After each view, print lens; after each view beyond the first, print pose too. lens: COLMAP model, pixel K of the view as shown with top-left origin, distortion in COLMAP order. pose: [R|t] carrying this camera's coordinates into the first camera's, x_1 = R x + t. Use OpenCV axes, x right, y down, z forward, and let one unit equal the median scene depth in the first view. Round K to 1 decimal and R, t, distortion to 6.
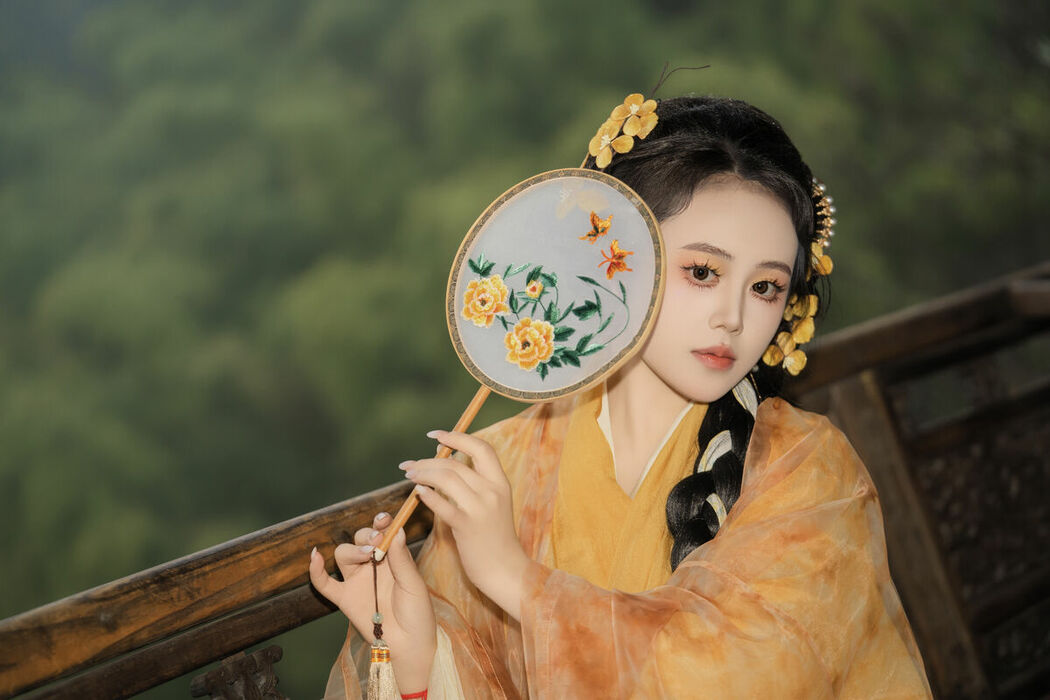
lens RADIAL K [[2842.8, 0, 525.0], [0, 2842.8, 350.0], [0, 0, 1]] dist [0.015804, 0.000000]
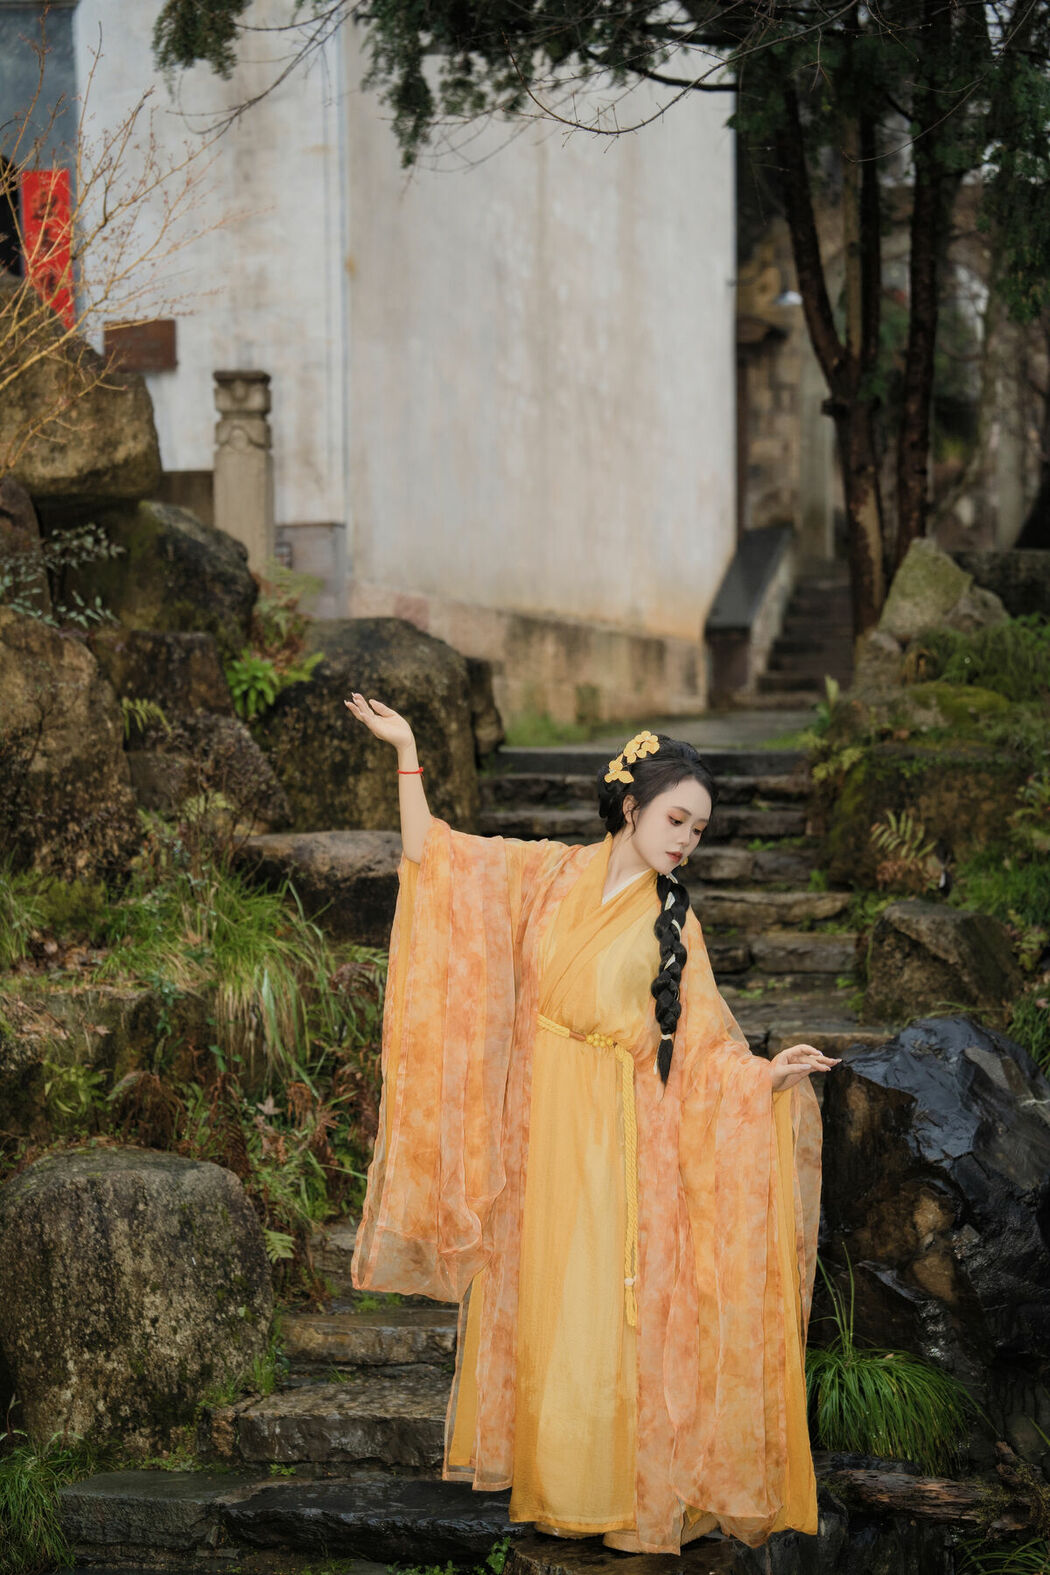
lens RADIAL K [[3848.5, 0, 530.1], [0, 3848.5, 790.5], [0, 0, 1]] dist [0.627651, 0.000000]
pose [[0.999535, 0.030430, -0.001876, -0.035761], [-0.030483, 0.998521, -0.045019, 0.073024], [0.000503, 0.045056, 0.998984, -1.647921]]
